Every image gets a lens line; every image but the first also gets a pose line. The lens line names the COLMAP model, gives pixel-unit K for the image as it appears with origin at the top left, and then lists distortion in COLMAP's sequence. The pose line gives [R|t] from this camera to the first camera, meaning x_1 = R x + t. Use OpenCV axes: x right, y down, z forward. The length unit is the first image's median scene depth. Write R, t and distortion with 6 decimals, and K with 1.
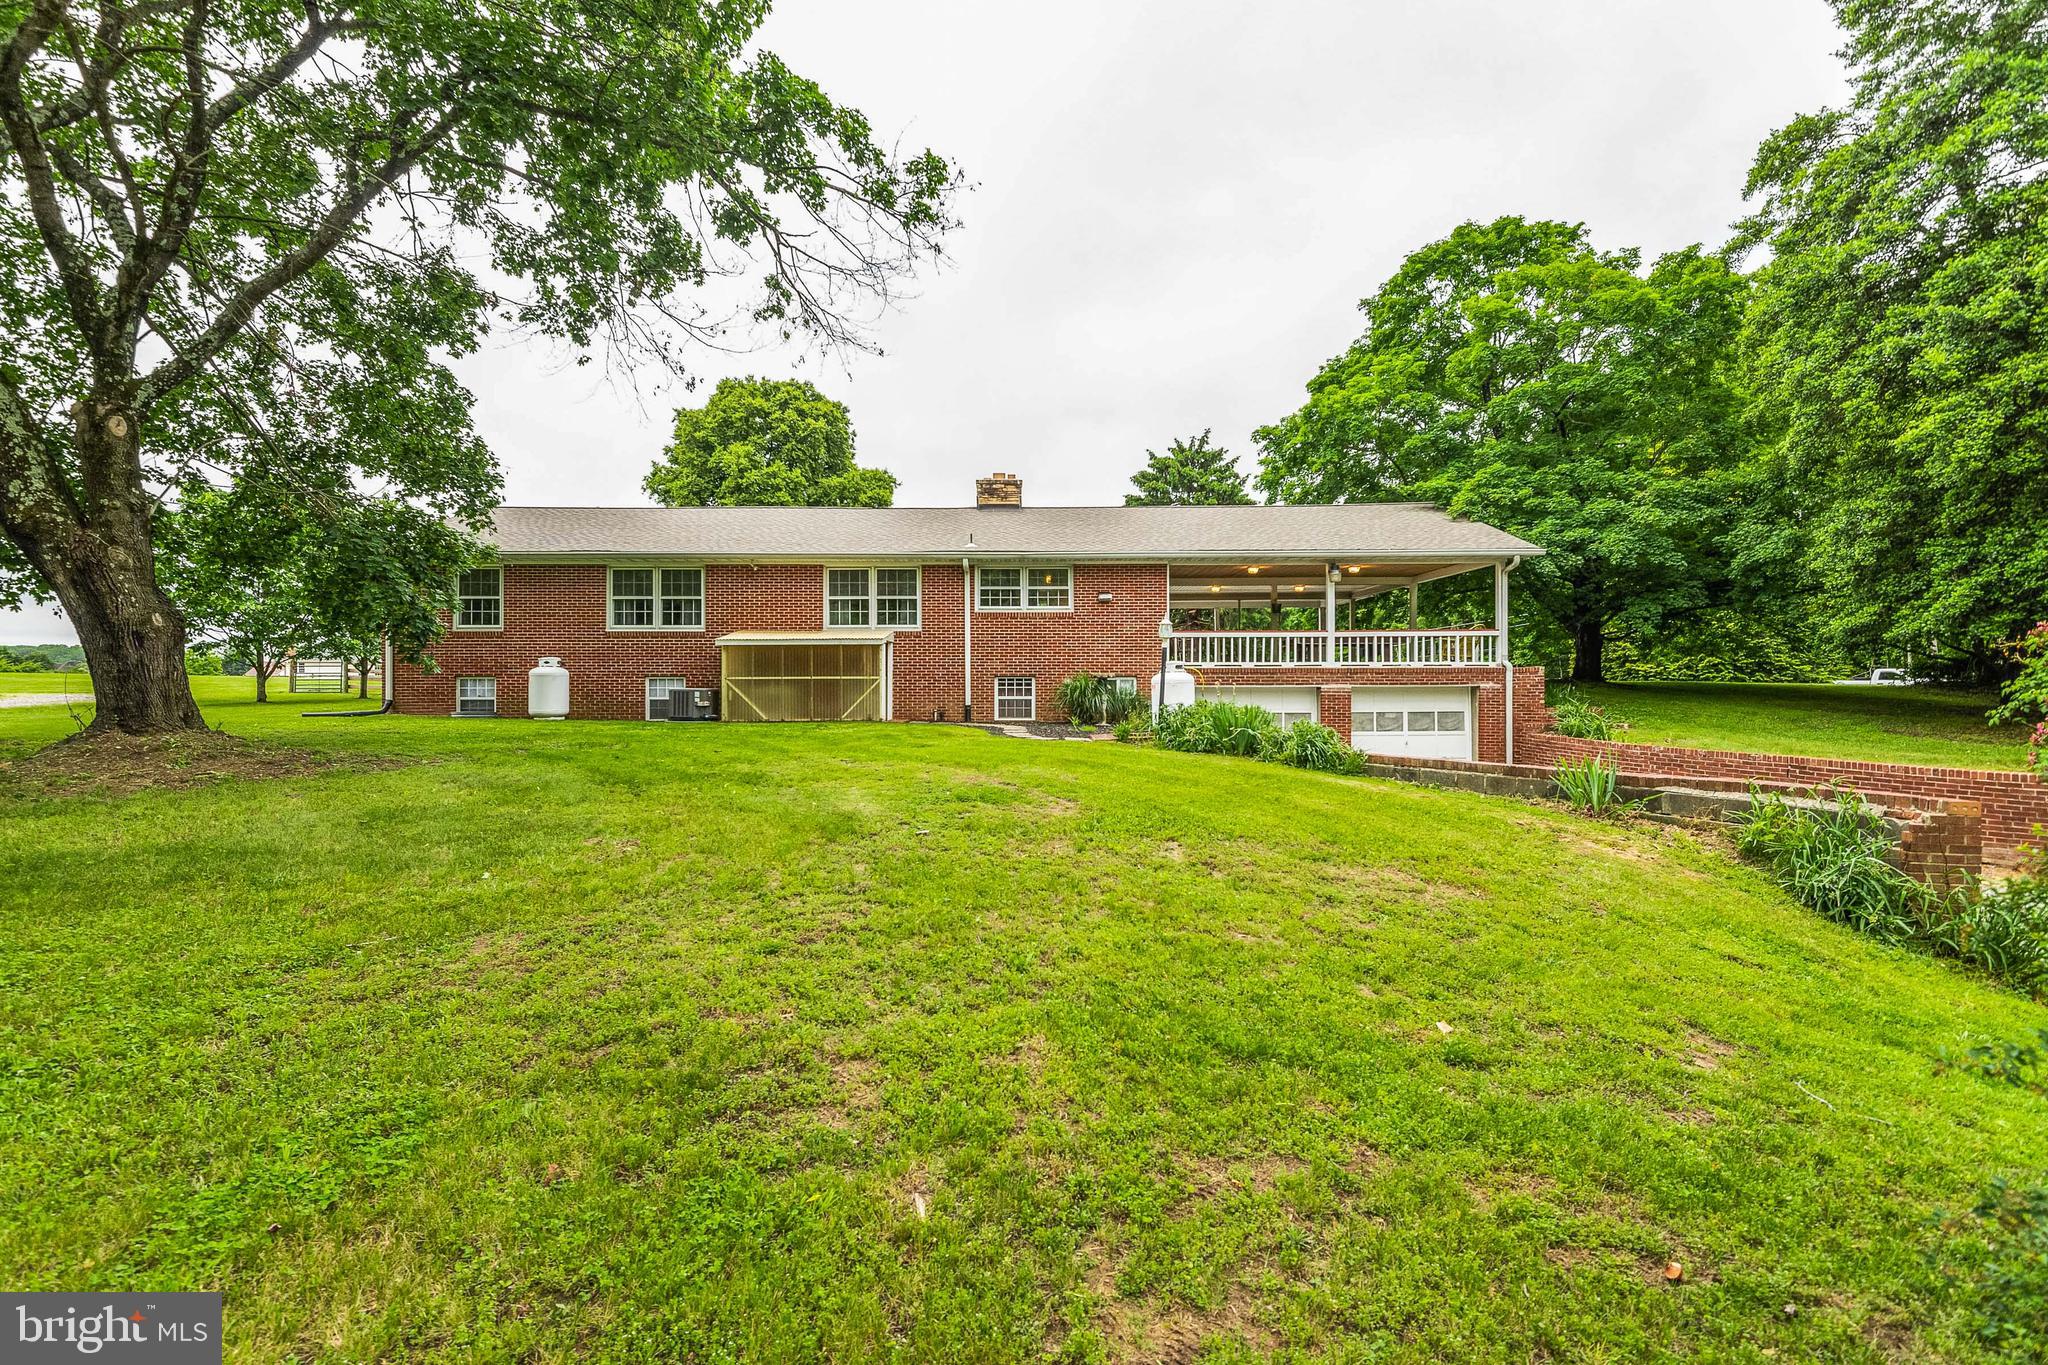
lens RADIAL K [[1006.4, 0, 1114.0], [0, 1006.4, 688.3], [0, 0, 1]] dist [-0.000050, -0.000976]
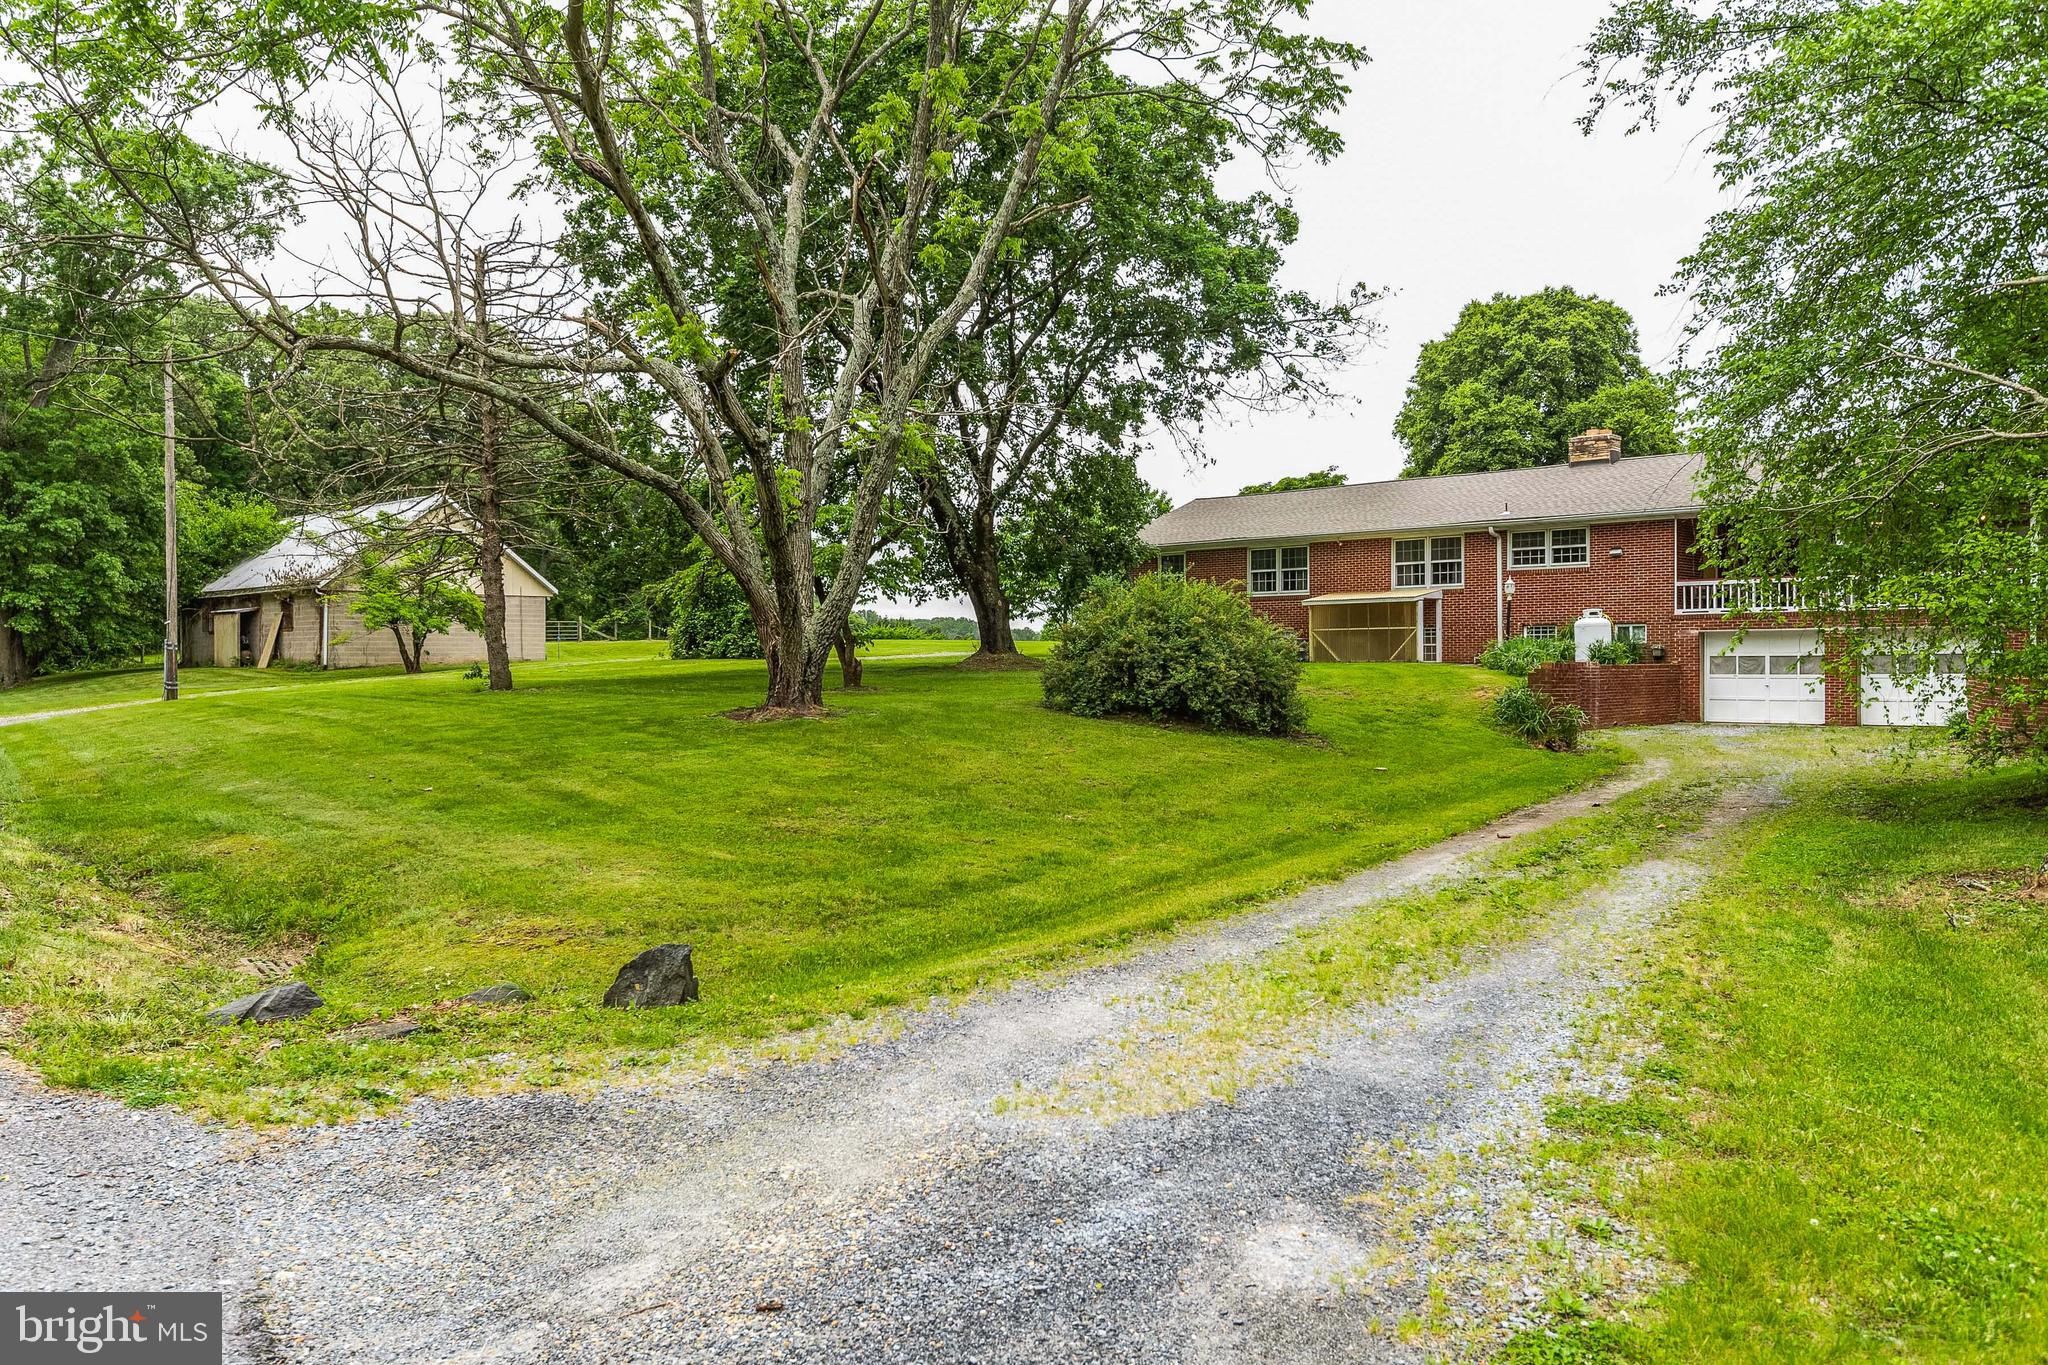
lens RADIAL K [[1538.1, 0, 955.8], [0, 1538.1, 686.9], [0, 0, 1]] dist [0.002134, -0.002572]
pose [[0.695545, 0.010549, -0.718406, 0.702394], [0.000397, 0.999886, 0.015066, 0.032485], [0.718483, -0.010764, 0.695461, -0.707467]]
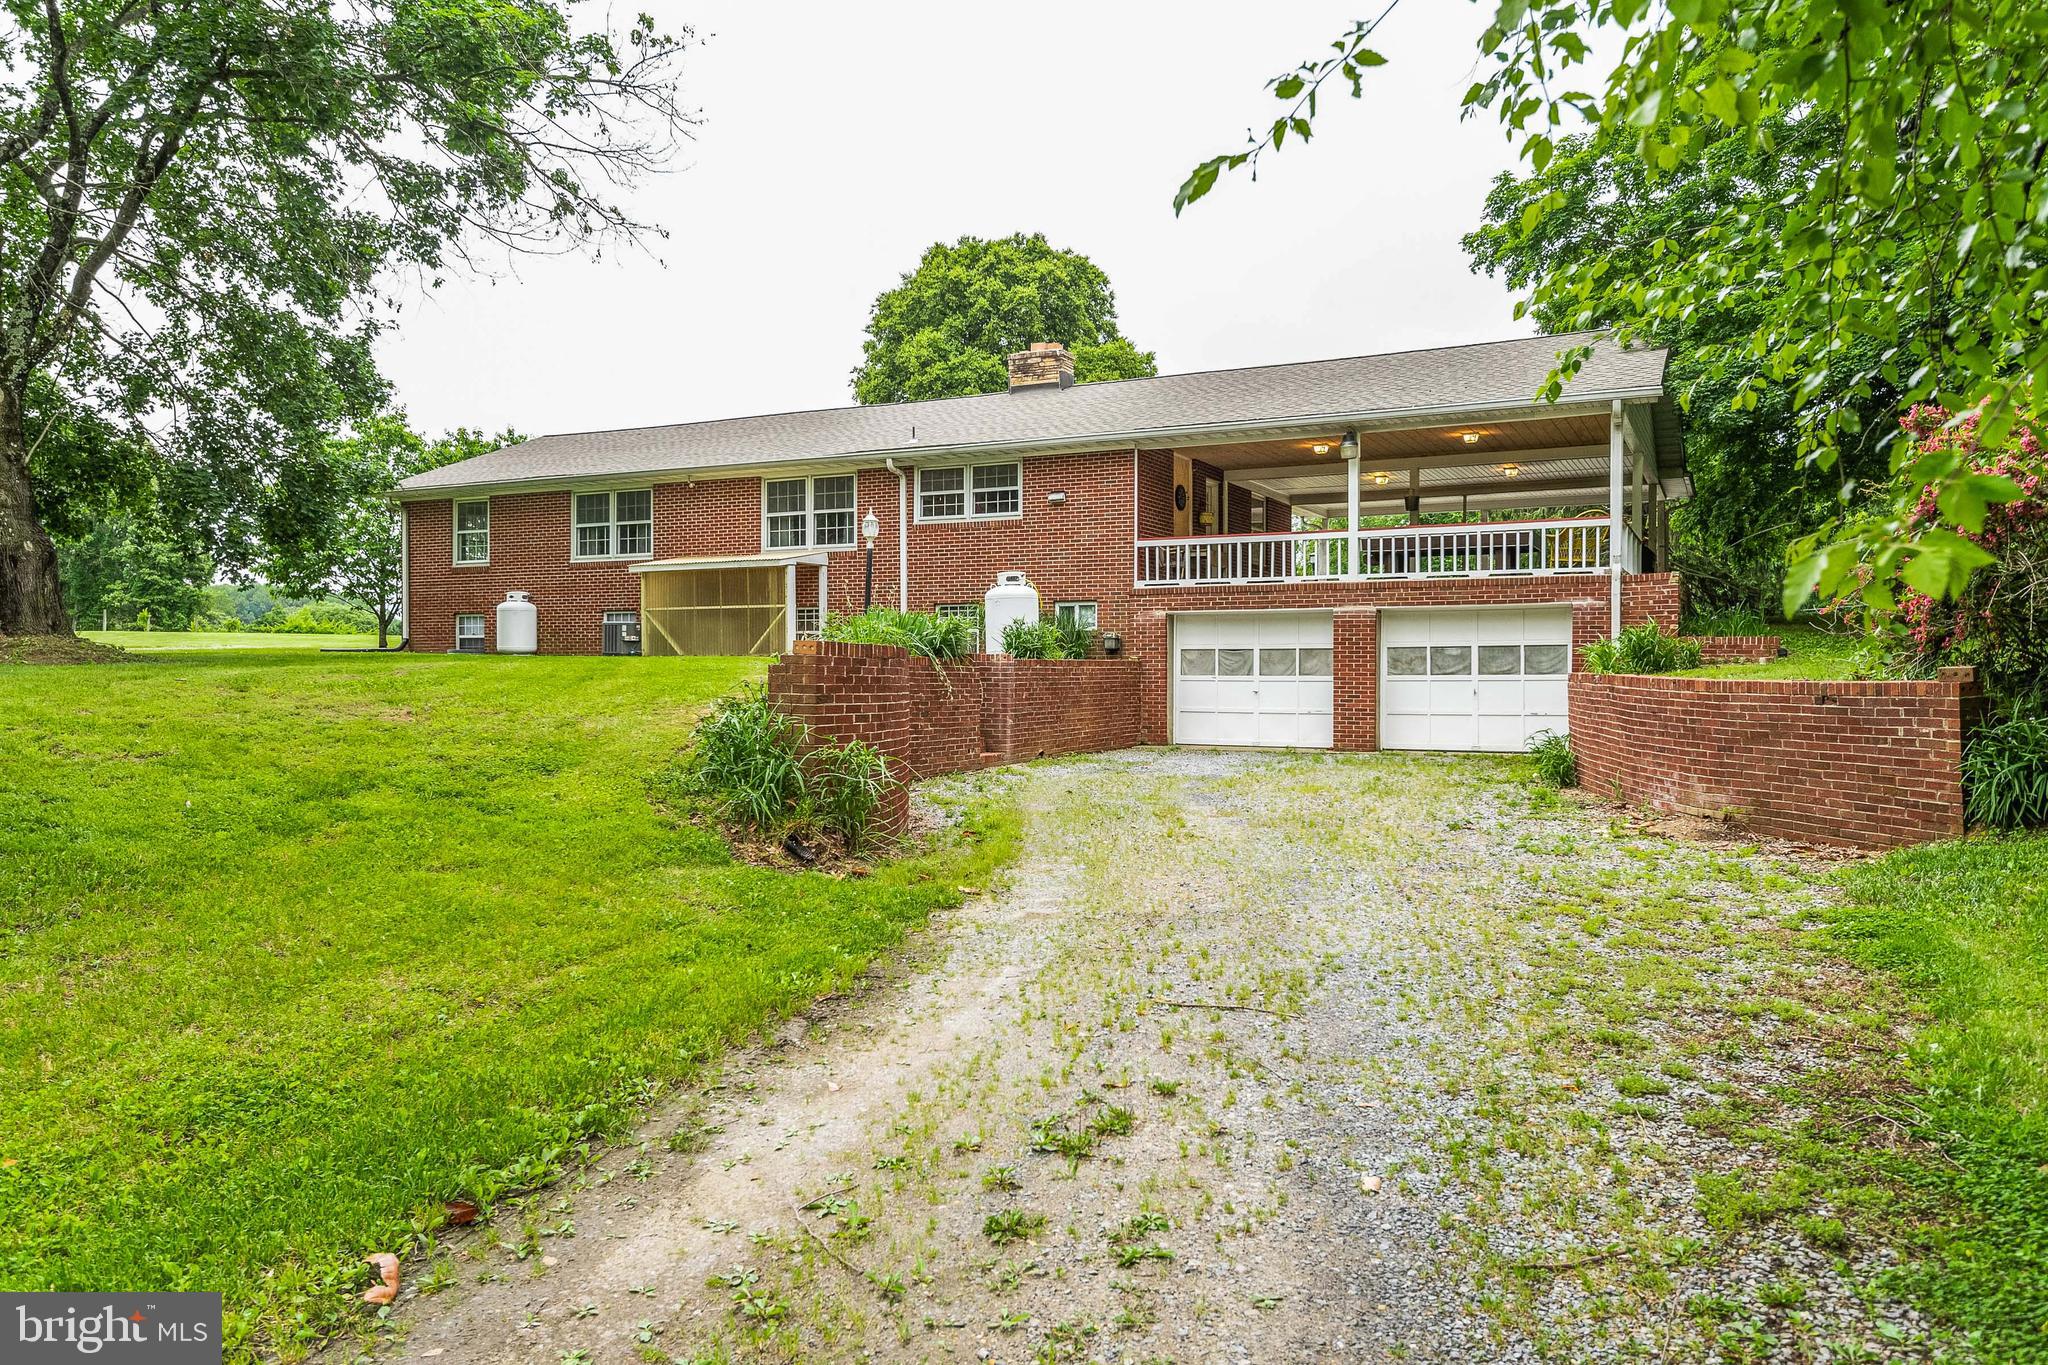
lens RADIAL K [[1538.1, 0, 955.8], [0, 1538.1, 686.9], [0, 0, 1]] dist [0.002134, -0.002572]
pose [[0.878140, 0.007624, -0.478343, 0.480565], [-0.002493, 0.999932, 0.011362, 0.040149], [0.478397, -0.008785, 0.878100, -0.066947]]
